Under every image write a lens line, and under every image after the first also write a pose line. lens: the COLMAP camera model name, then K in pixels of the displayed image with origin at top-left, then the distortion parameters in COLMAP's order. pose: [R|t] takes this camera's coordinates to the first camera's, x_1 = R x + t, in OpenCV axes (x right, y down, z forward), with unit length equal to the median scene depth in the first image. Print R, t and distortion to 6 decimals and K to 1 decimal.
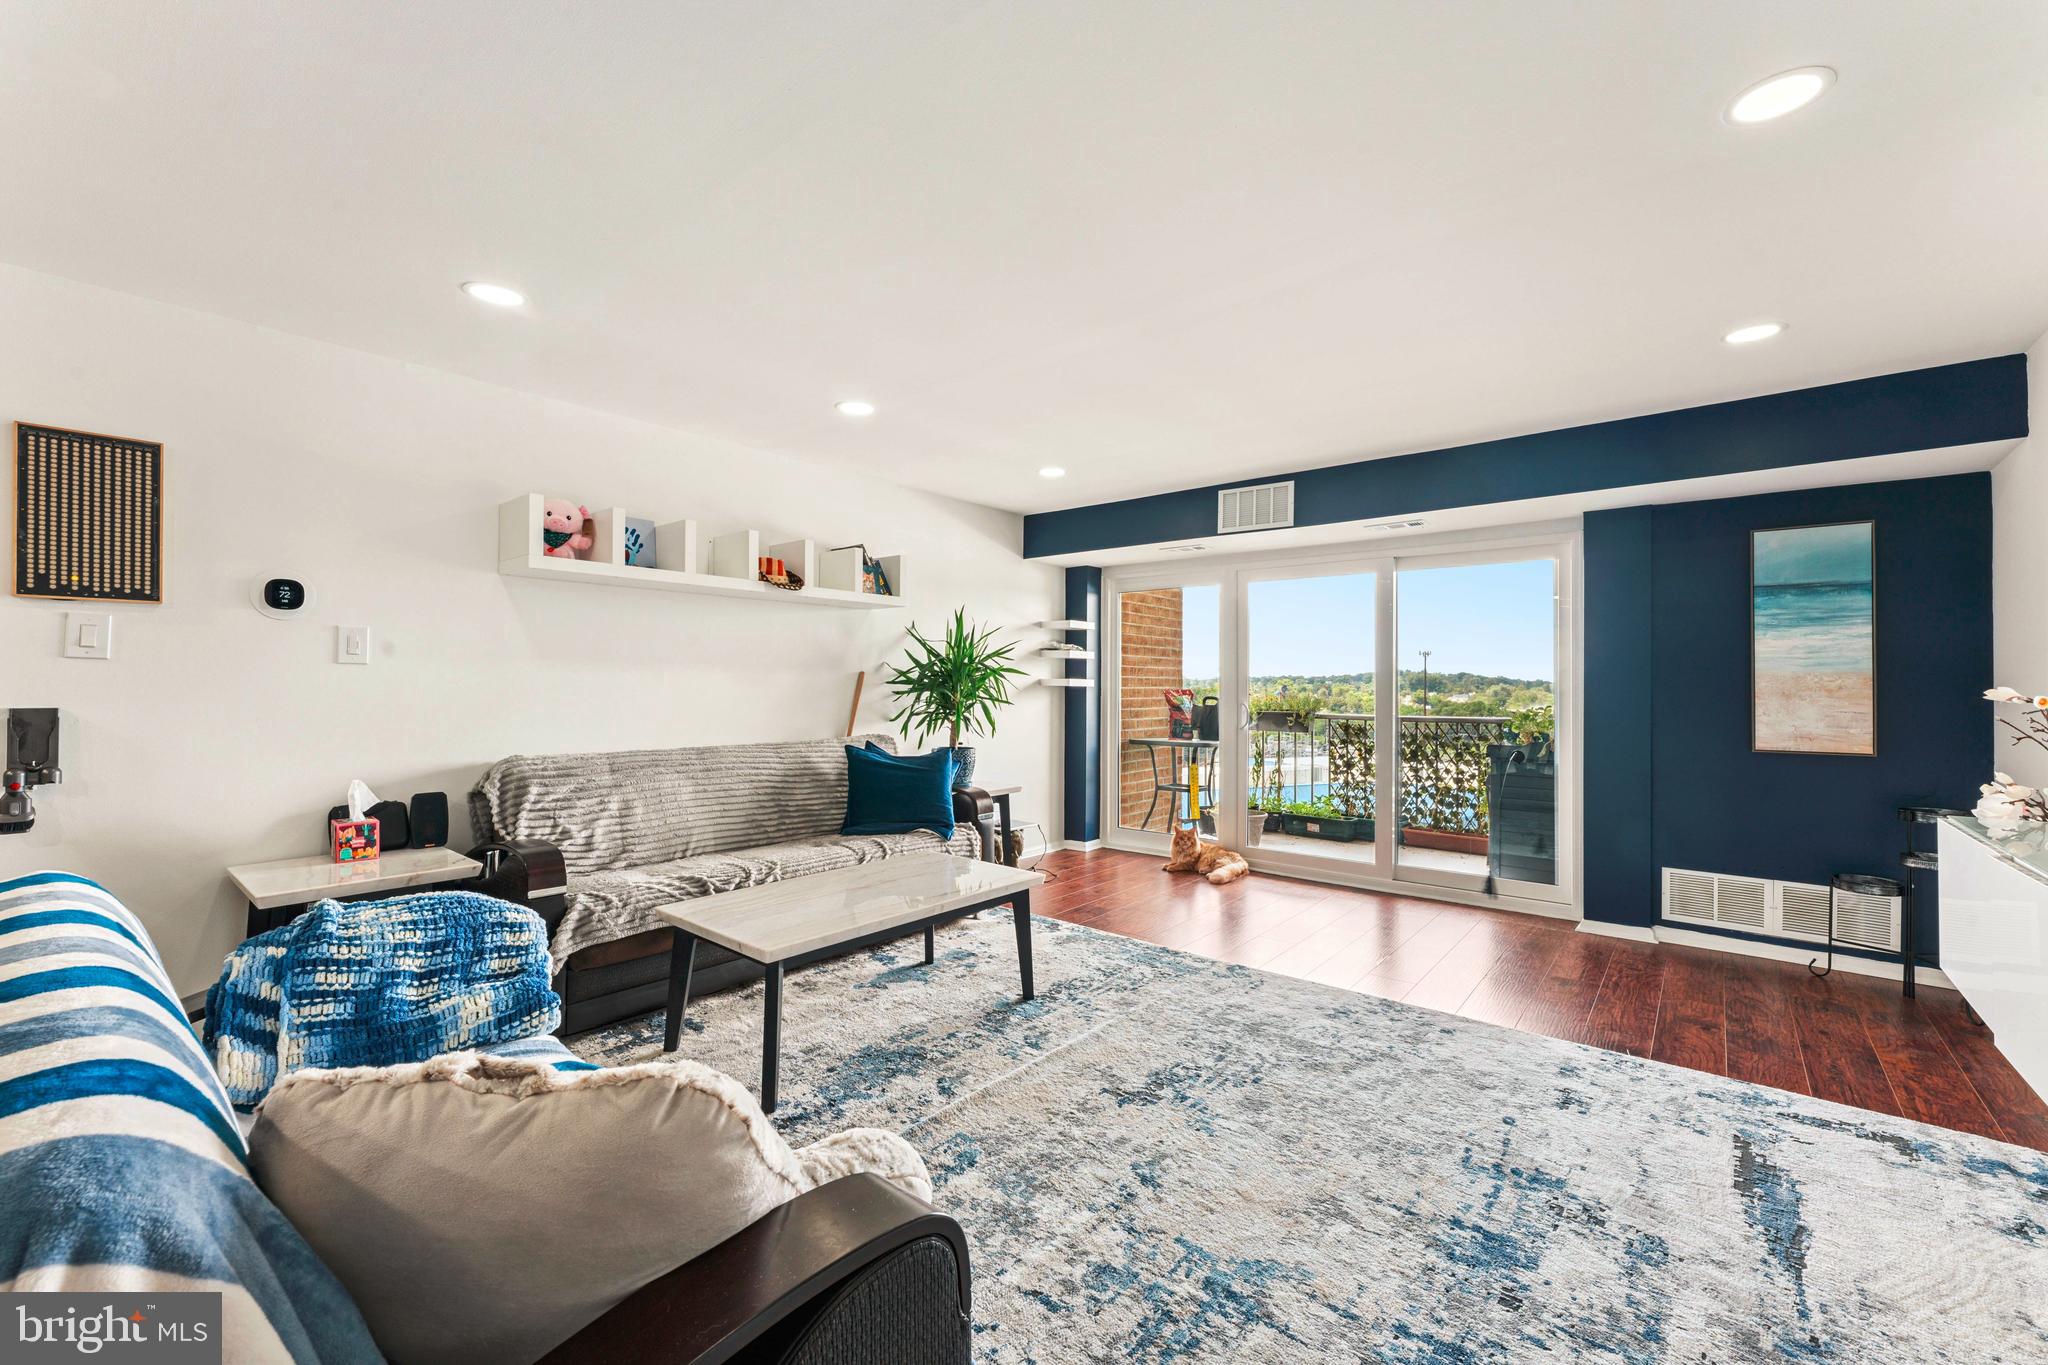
lens RADIAL K [[810.6, 0, 1022.1], [0, 810.6, 682.0], [0, 0, 1]] dist [0.000671, 0.000222]
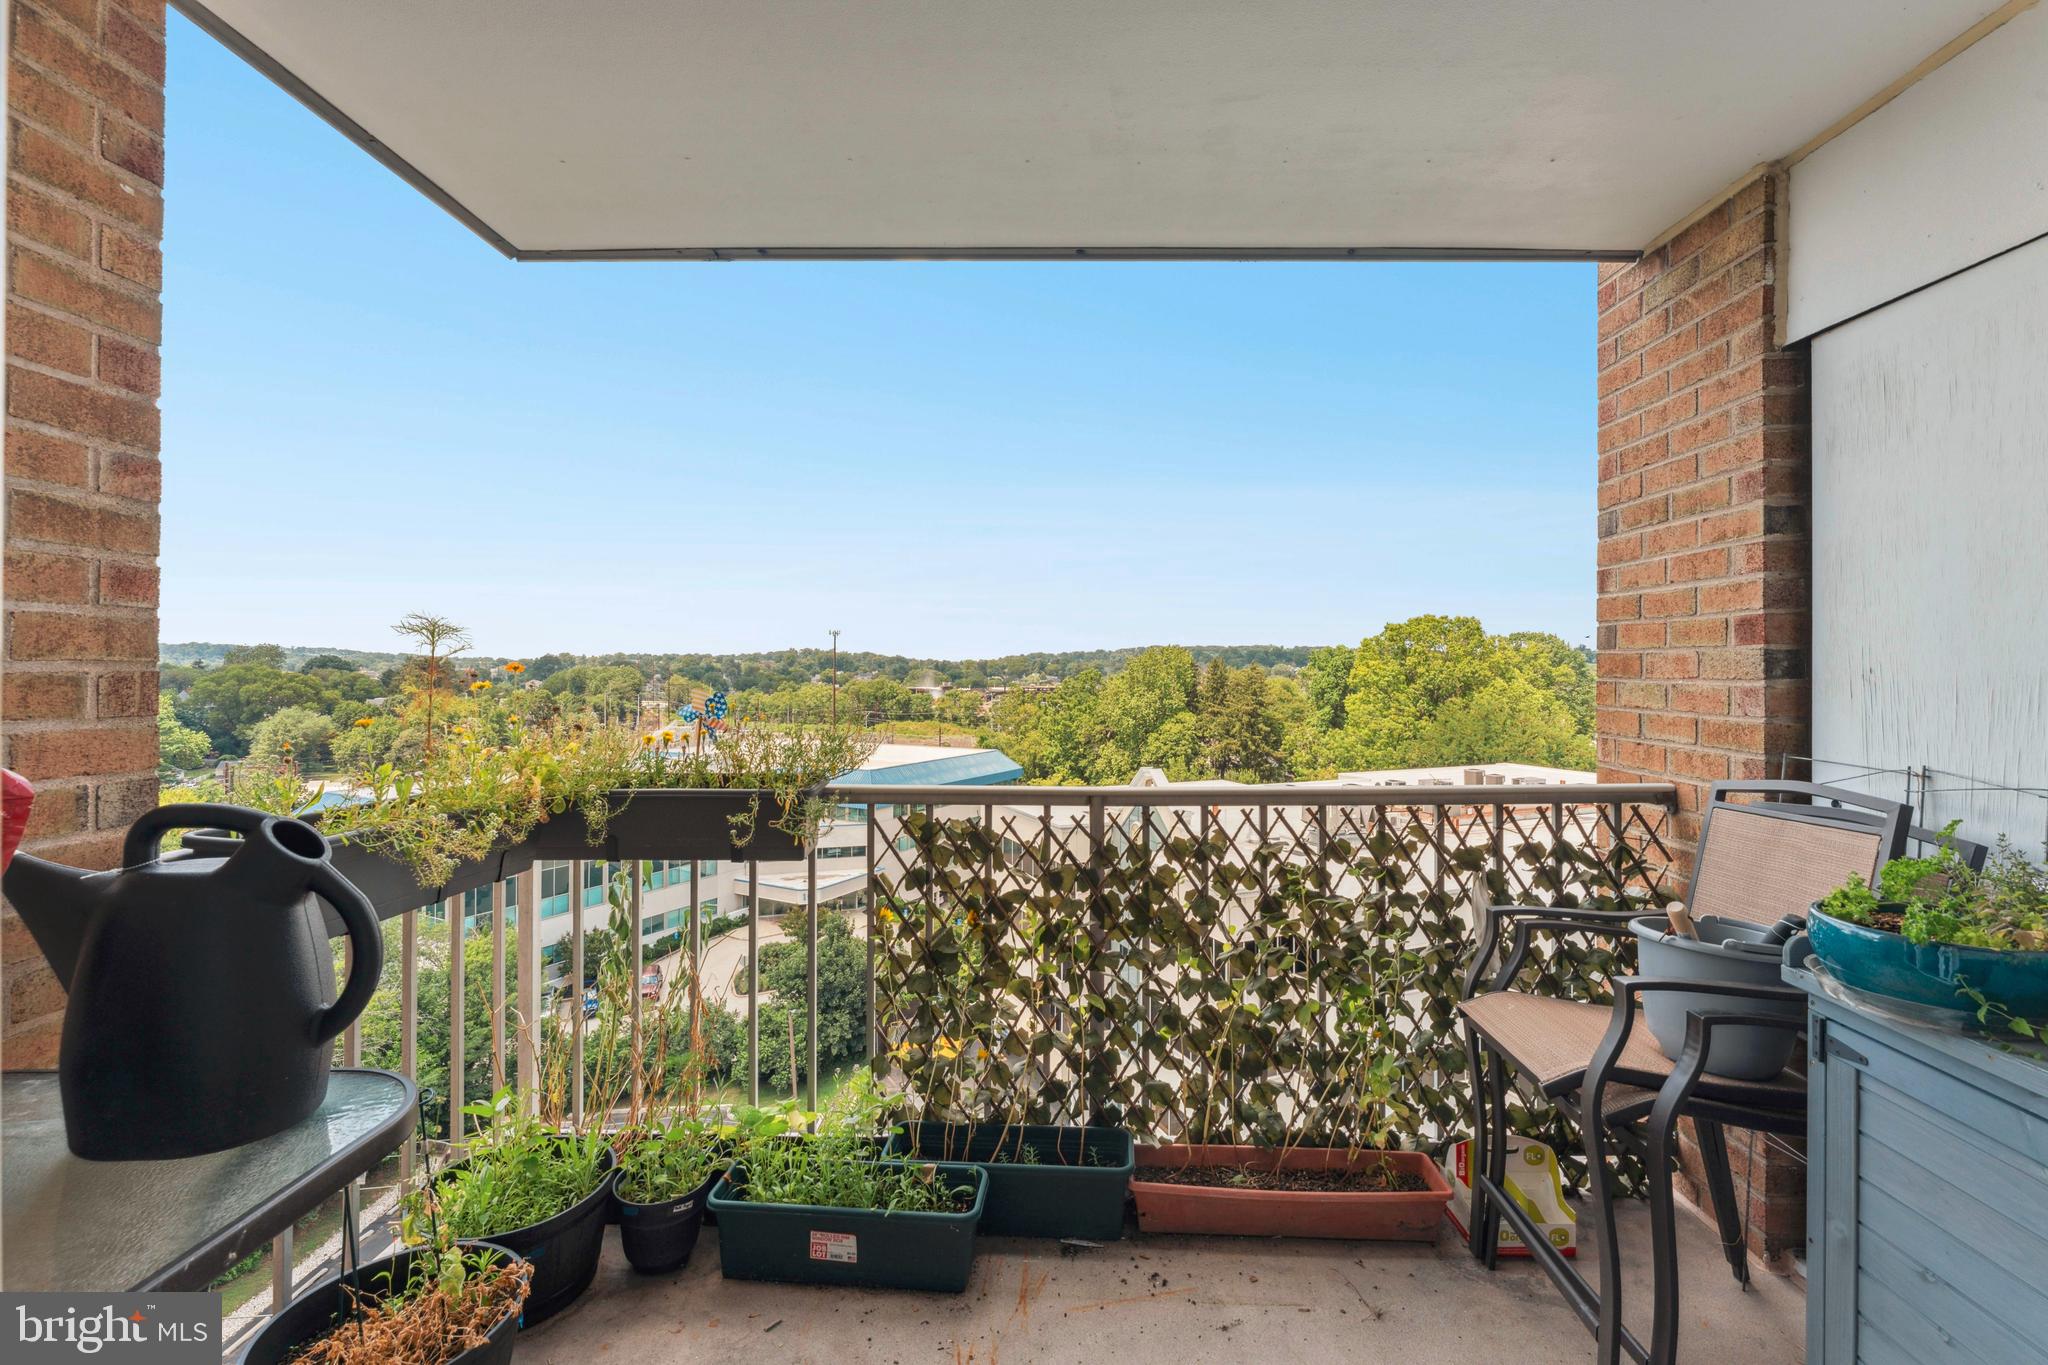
lens RADIAL K [[905.1, 0, 1019.8], [0, 905.1, 673.1], [0, 0, 1]] dist [-0.000031, -0.000002]
pose [[0.791520, -0.006529, 0.611108, 0.240428], [0.001164, 0.999957, 0.009177, -0.003796], [-0.611142, -0.006552, 0.791494, 0.763364]]
